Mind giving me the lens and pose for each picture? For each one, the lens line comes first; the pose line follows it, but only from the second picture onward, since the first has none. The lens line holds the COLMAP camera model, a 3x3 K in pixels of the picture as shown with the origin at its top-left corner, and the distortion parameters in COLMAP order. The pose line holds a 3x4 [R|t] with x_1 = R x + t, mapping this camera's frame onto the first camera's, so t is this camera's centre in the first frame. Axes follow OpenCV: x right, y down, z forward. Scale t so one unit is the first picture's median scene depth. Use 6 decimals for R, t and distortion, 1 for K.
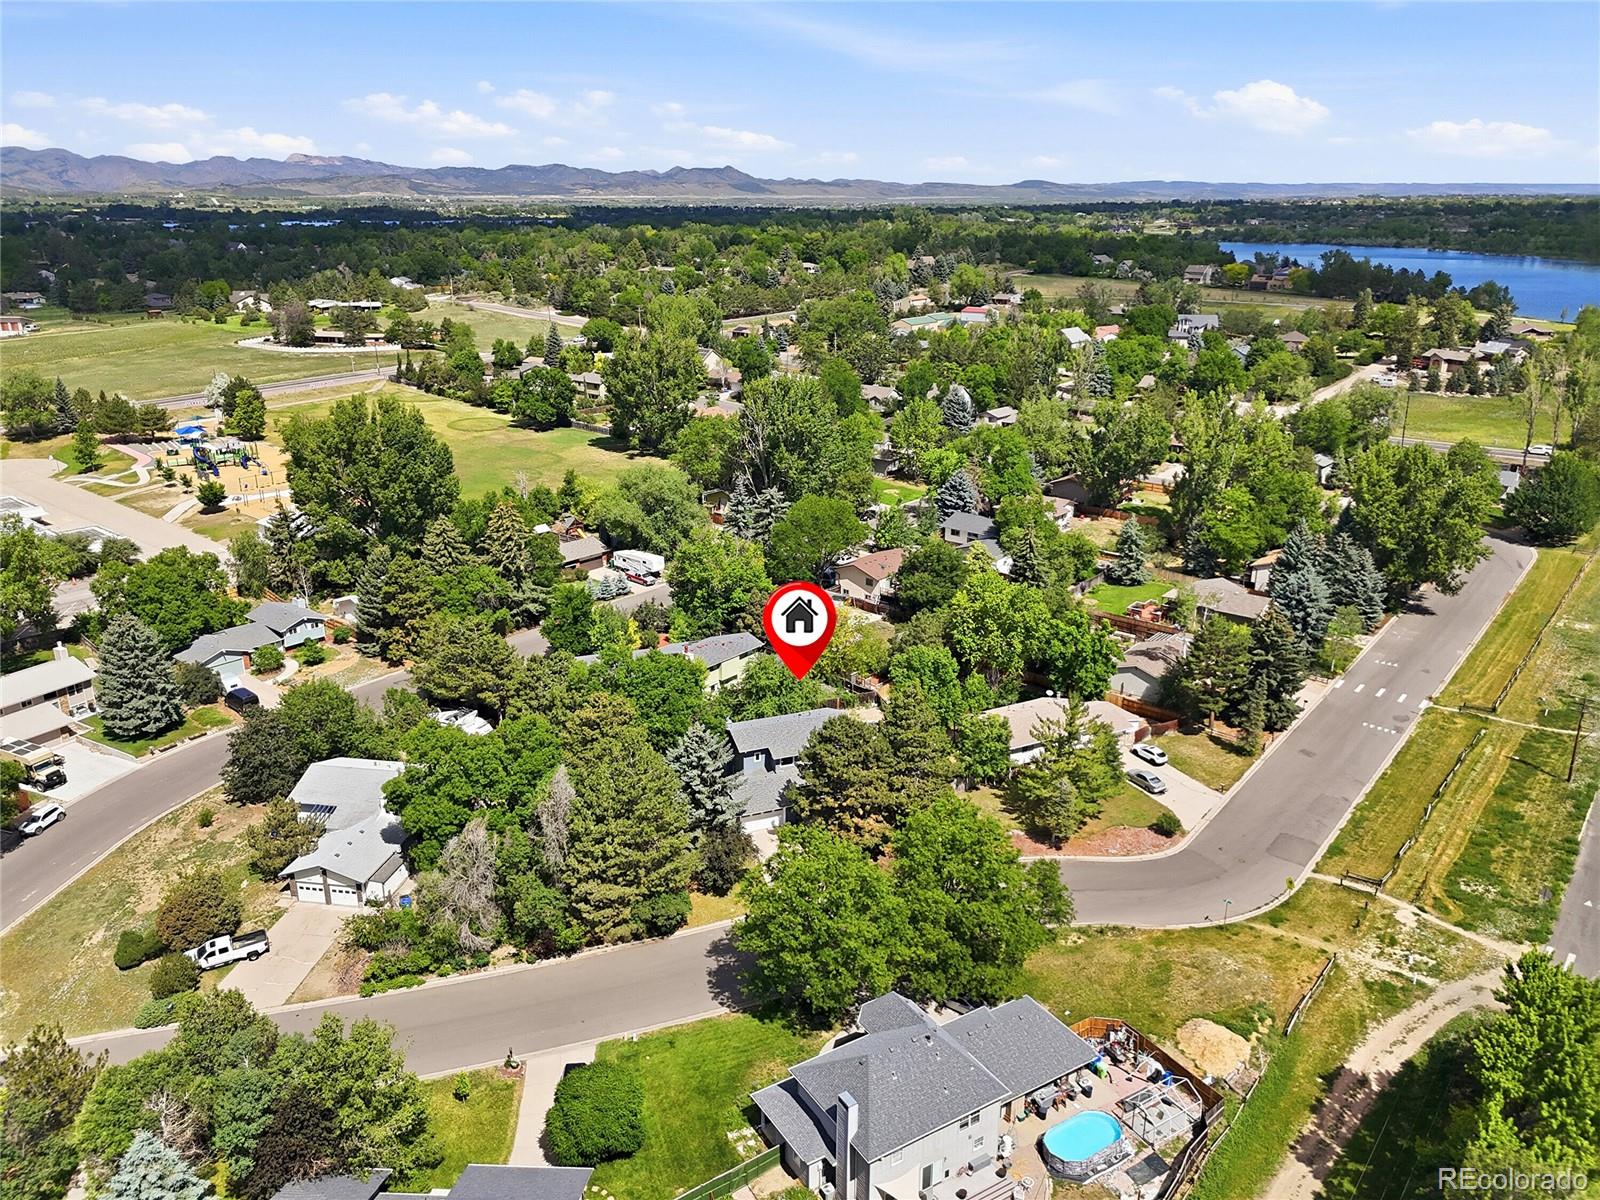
lens RADIAL K [[1133.4, 0, 800.0], [0, 1133.4, 600.0], [0, 0, 1]] dist [0.080338, -0.105296]
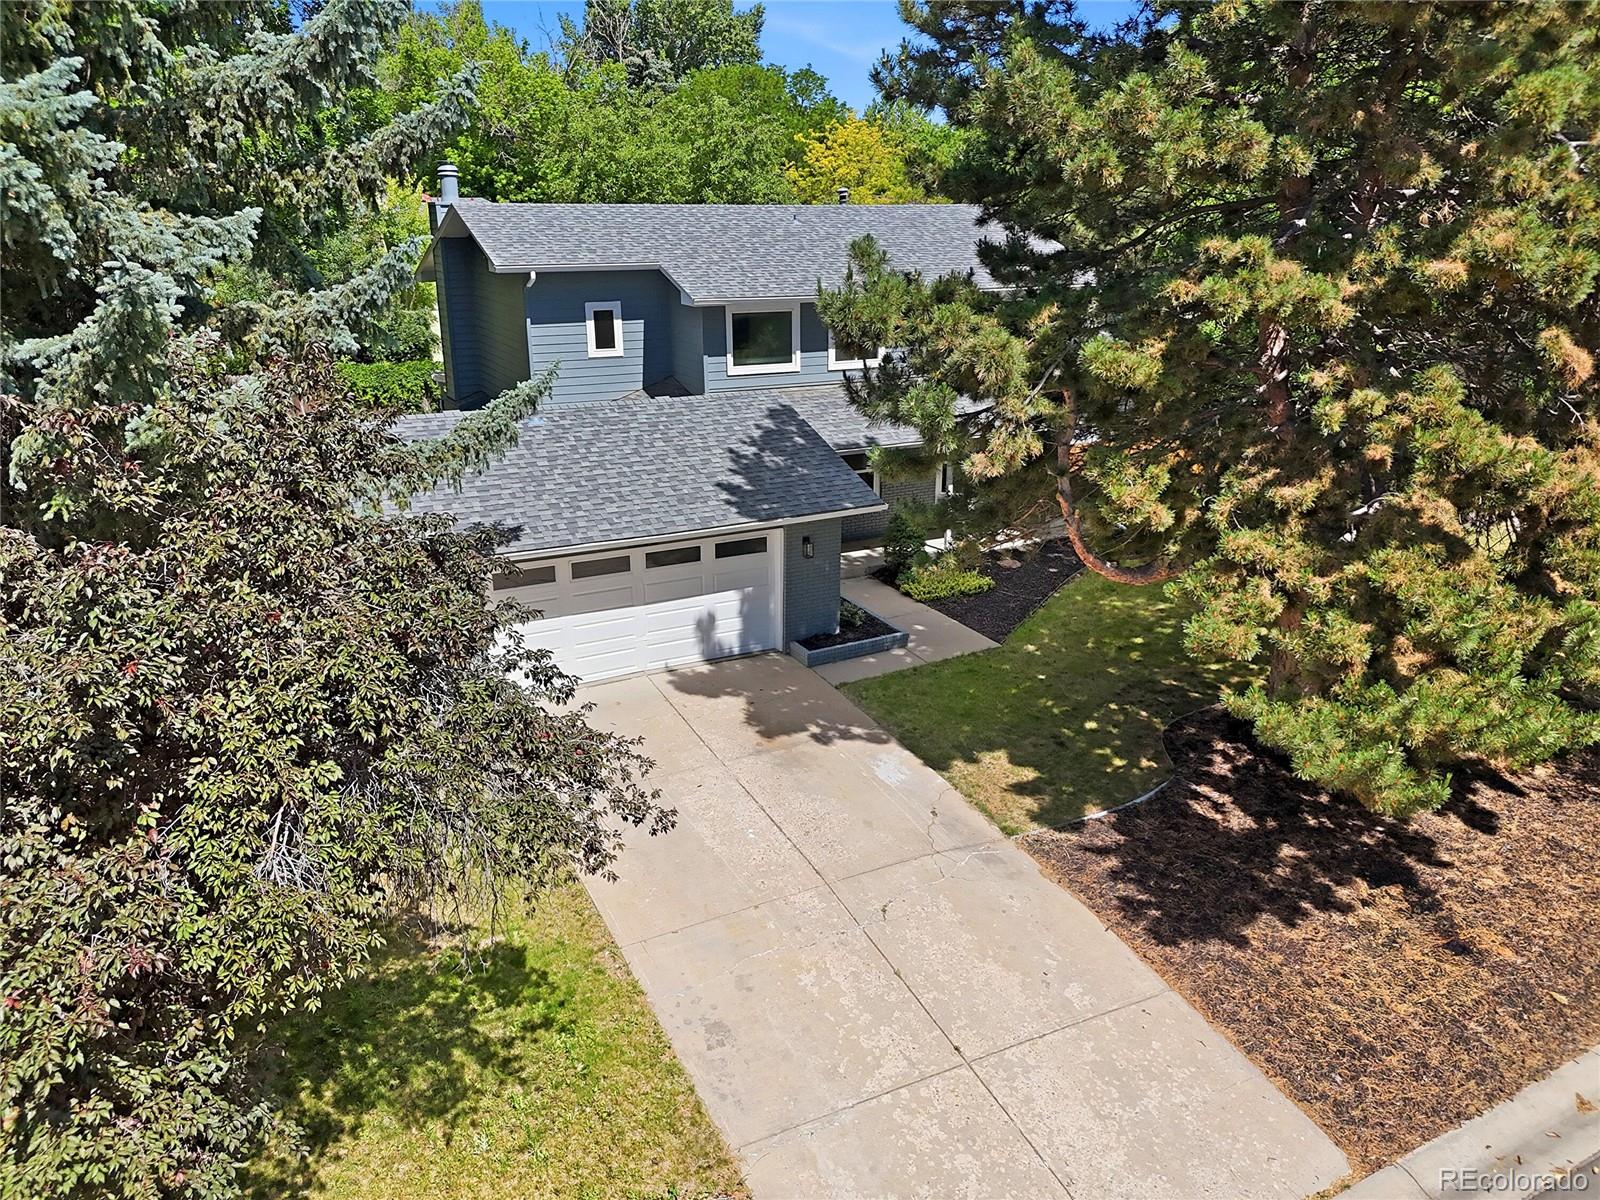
lens RADIAL K [[1133.4, 0, 800.0], [0, 1133.4, 600.0], [0, 0, 1]] dist [0.080338, -0.105296]
pose [[0.993839, -0.031551, 0.106251, -0.026484], [0.032020, 0.999484, -0.002710, 0.185663], [-0.106110, 0.006095, 0.994336, 0.808940]]
